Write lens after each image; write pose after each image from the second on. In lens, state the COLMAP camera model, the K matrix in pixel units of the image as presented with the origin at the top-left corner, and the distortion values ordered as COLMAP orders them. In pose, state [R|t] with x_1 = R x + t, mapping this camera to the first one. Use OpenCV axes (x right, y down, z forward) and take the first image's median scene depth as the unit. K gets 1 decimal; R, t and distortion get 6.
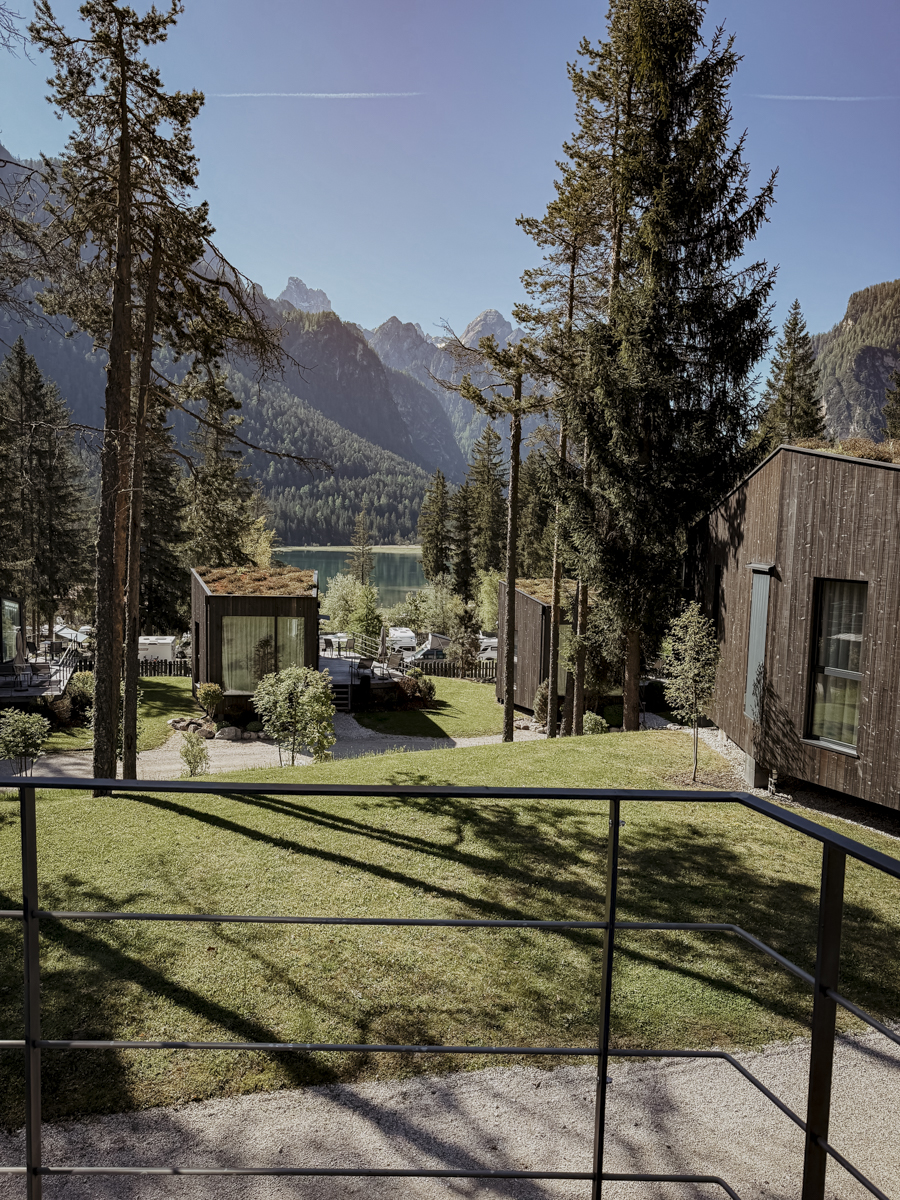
lens RADIAL K [[849.6, 0, 451.1], [0, 849.6, 604.6], [0, 0, 1]] dist [-0.017415, 0.020042]
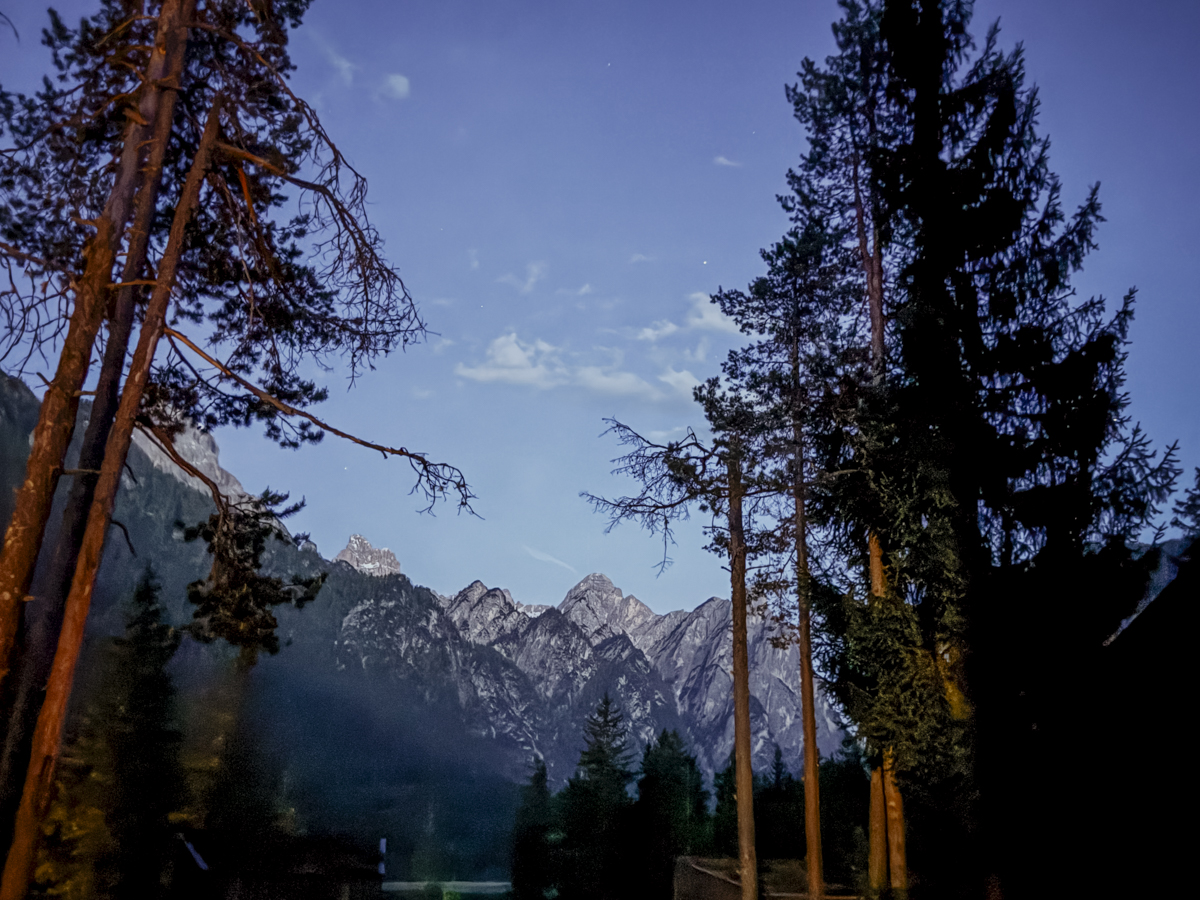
lens RADIAL K [[1089.7, 0, 596.8], [0, 1089.7, 447.7], [0, 0, 1]] dist [-0.009653, 0.000000]
pose [[0.998941, 0.013807, 0.043896, -0.076033], [0.006707, 0.900053, -0.435729, 0.085706], [-0.045525, 0.435562, 0.899007, 0.285049]]
